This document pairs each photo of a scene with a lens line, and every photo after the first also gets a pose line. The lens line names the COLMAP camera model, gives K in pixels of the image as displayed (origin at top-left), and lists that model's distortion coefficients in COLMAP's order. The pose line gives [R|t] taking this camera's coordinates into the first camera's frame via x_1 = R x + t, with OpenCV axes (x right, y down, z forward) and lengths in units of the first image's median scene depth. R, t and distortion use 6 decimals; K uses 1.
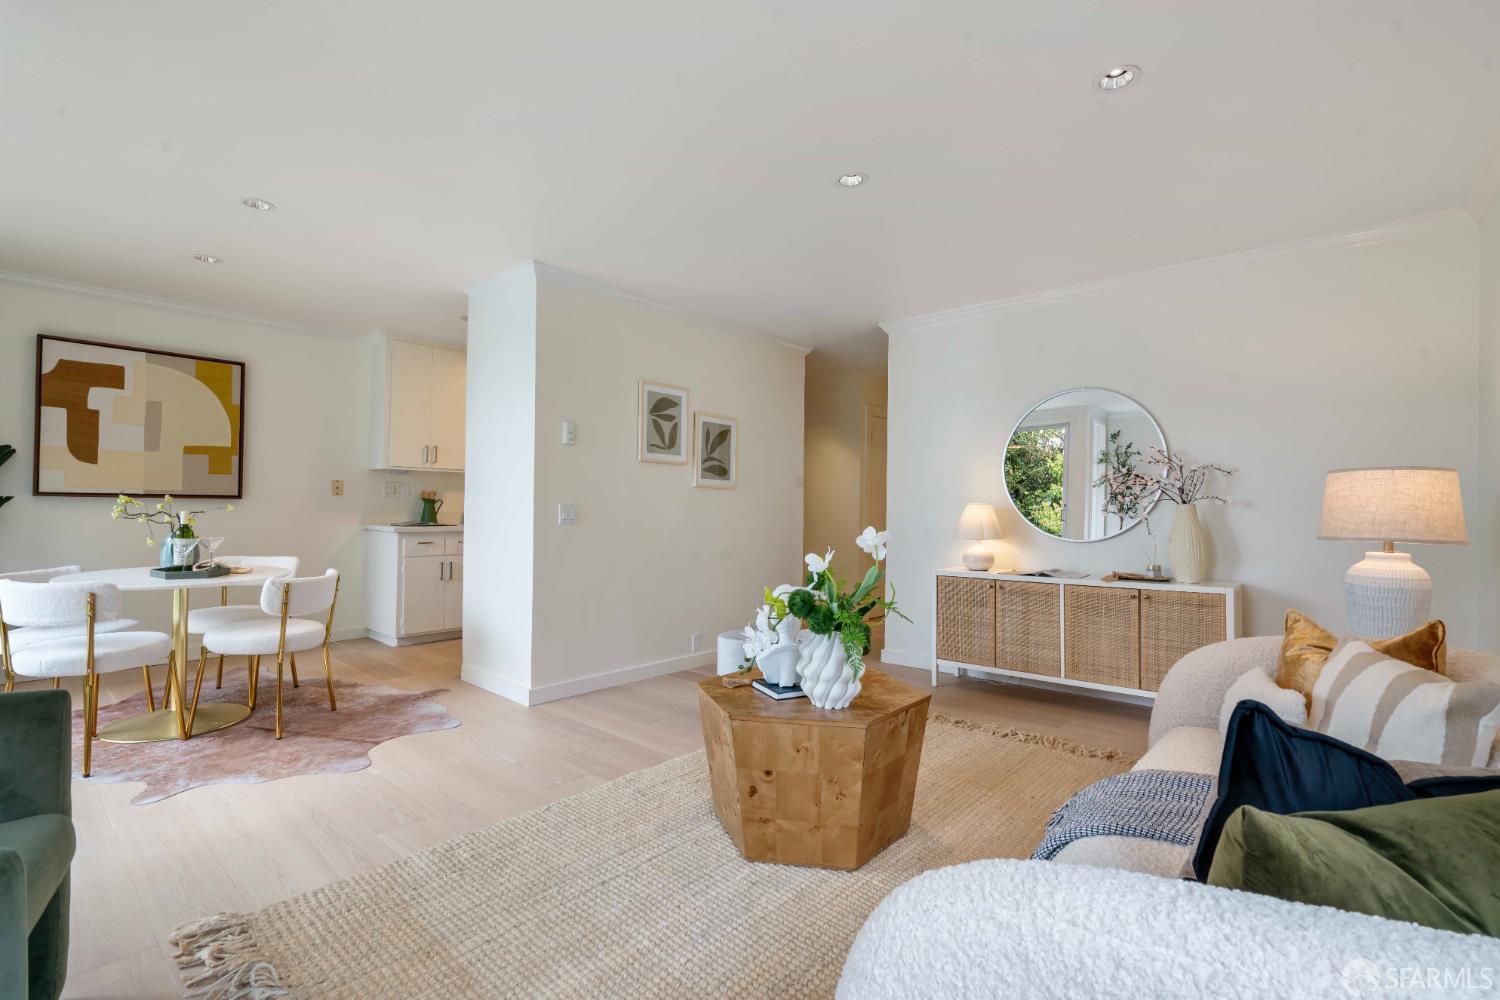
lens RADIAL K [[670.5, 0, 746.8], [0, 670.5, 507.4], [0, 0, 1]] dist [-0.007736, 0.000700]
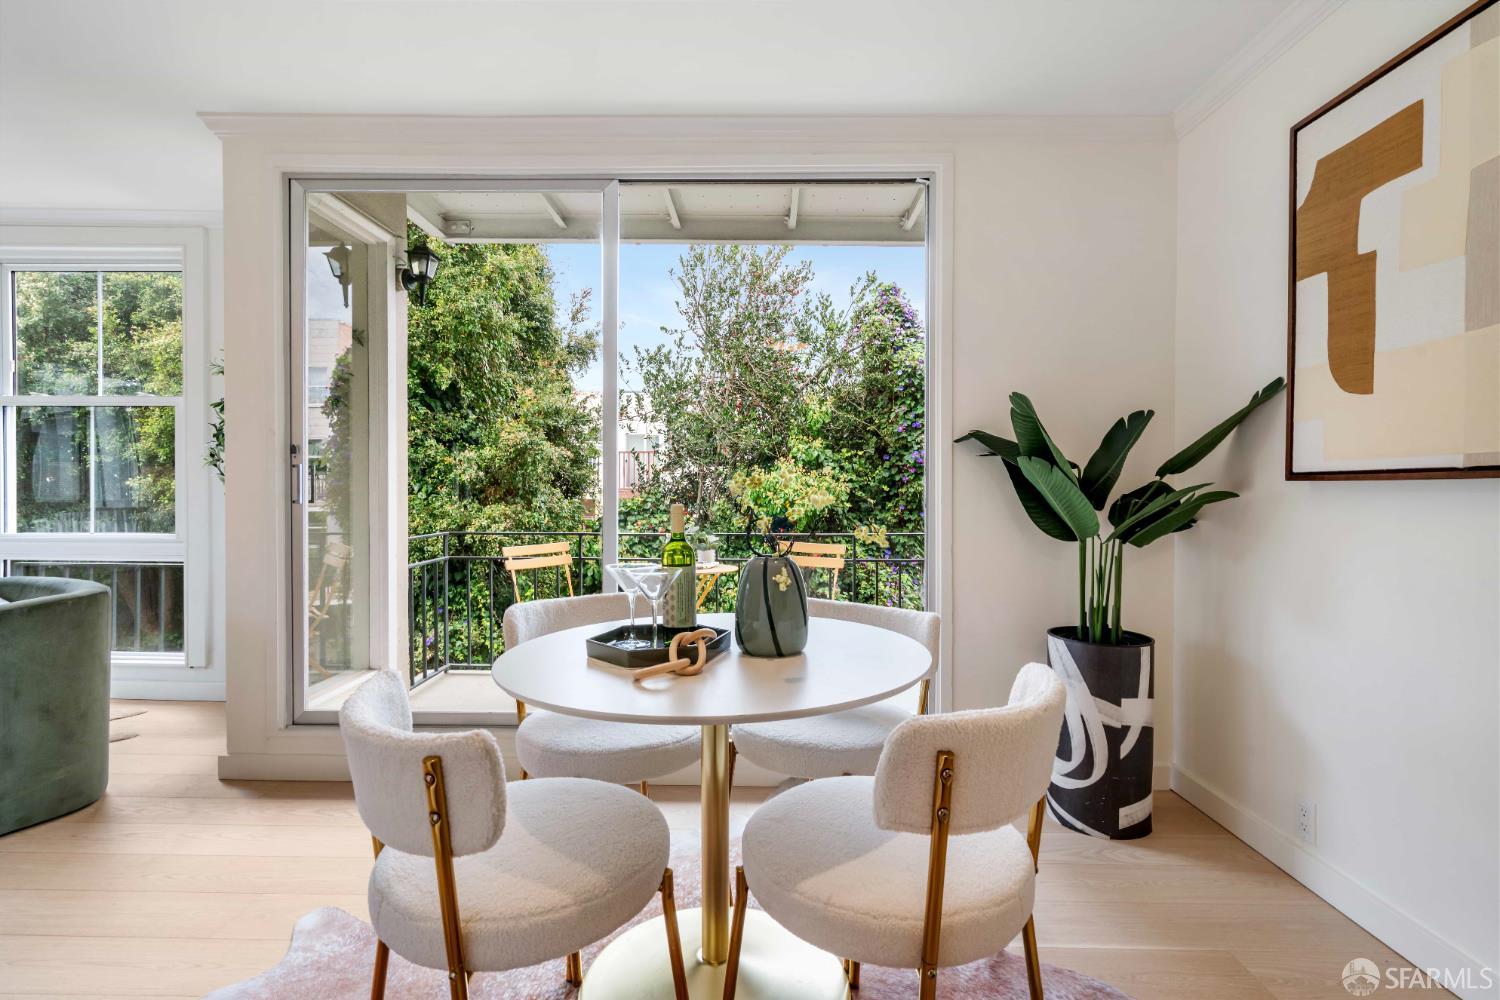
lens RADIAL K [[709.2, 0, 747.8], [0, 709.2, 508.2], [0, 0, 1]] dist [-0.014135, -0.000042]
pose [[-0.758451, -0.001255, -0.651729, -0.477910], [-0.015974, 0.999734, 0.016665, -0.000764], [0.651535, 0.023051, -0.758269, 1.150153]]
